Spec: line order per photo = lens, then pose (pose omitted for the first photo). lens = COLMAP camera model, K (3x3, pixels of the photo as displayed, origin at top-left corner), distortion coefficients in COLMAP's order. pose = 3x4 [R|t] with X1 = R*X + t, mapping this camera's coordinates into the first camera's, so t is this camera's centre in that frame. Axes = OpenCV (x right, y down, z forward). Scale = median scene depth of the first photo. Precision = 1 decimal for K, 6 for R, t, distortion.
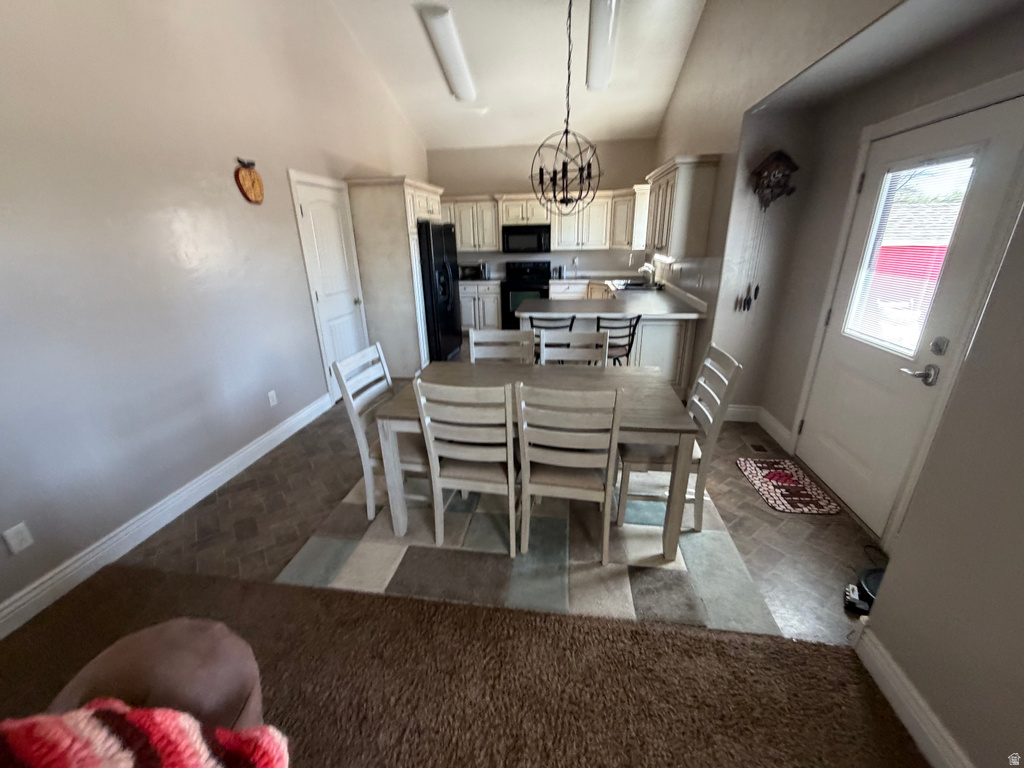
lens RADIAL K [[409.9, 0, 508.8], [0, 409.9, 383.1], [0, 0, 1]] dist [-0.001569, -0.000067]
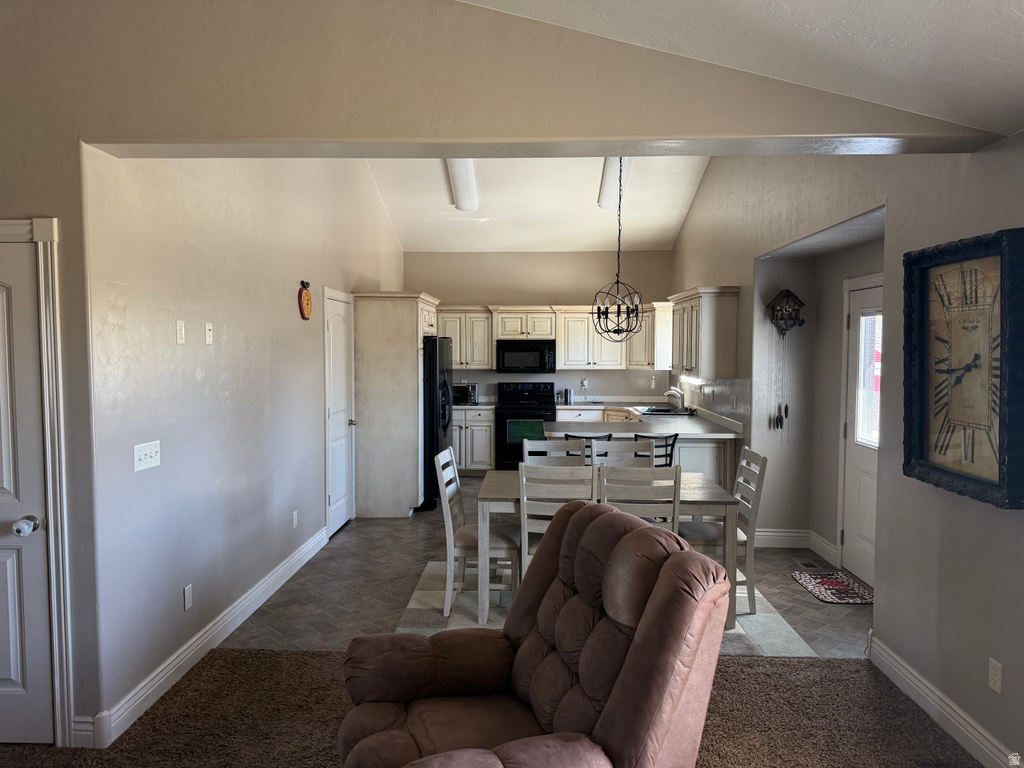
lens RADIAL K [[716.7, 0, 512.0], [0, 716.7, 384.0], [0, 0, 1]] dist [0.087471, -0.126812]
pose [[0.993342, 0.016815, 0.113970, -0.266041], [0.016992, 0.957087, -0.289303, 0.208184], [-0.113944, 0.289313, 0.950429, -0.616036]]
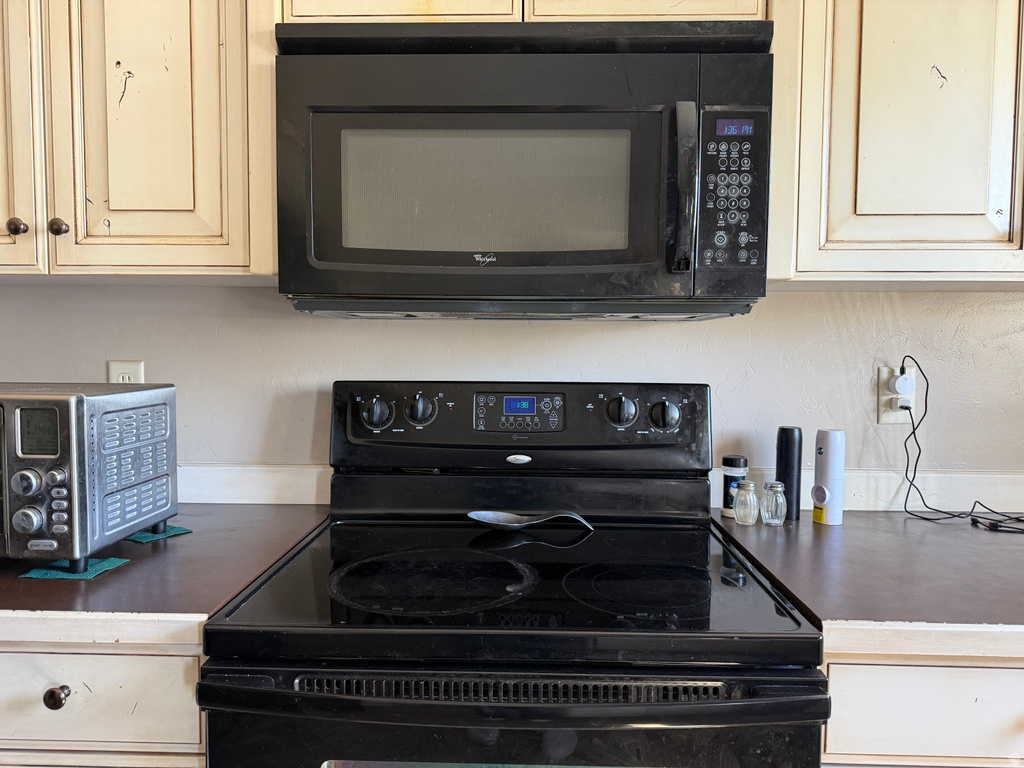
lens RADIAL K [[716.7, 0, 512.0], [0, 716.7, 384.0], [0, 0, 1]] dist [0.087471, -0.126812]
pose [[0.992569, 0.025081, 0.119069, 0.037734], [0.010360, 0.957554, -0.288068, -0.451024], [-0.121240, 0.287161, 0.950179, 1.529623]]
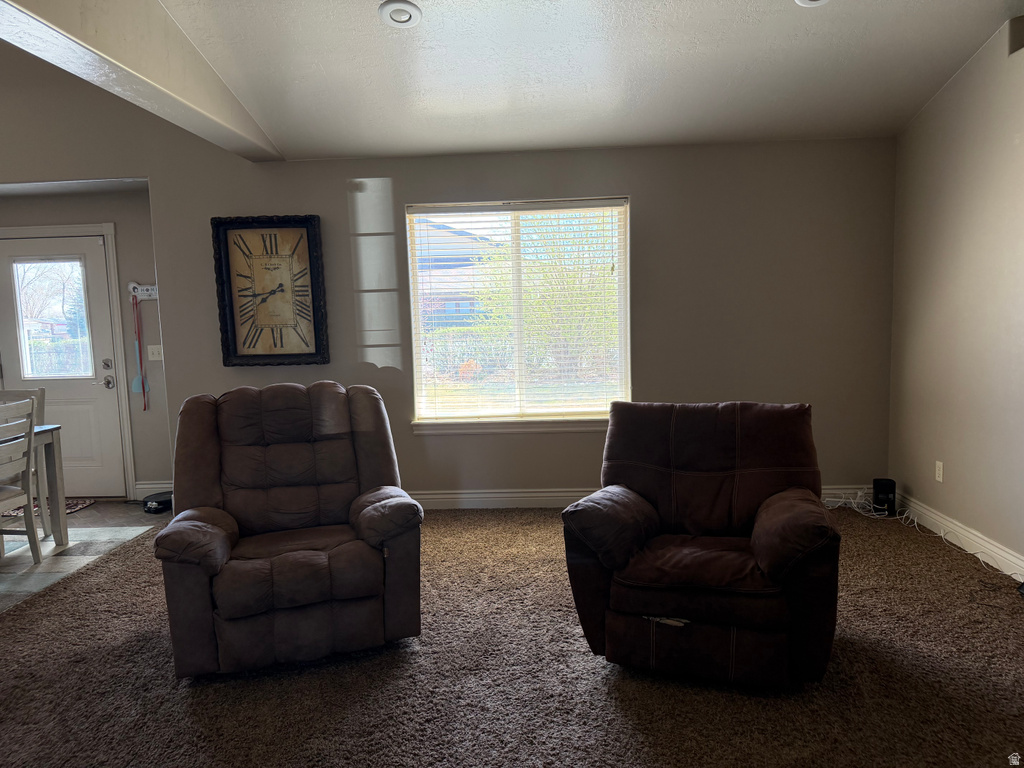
lens RADIAL K [[716.7, 0, 512.0], [0, 716.7, 384.0], [0, 0, 1]] dist [0.087471, -0.126812]
pose [[-0.104732, -0.076259, 0.991572, -1.100409], [0.368969, 0.922916, 0.109950, 0.141386], [-0.923522, 0.377374, -0.068521, -0.162128]]
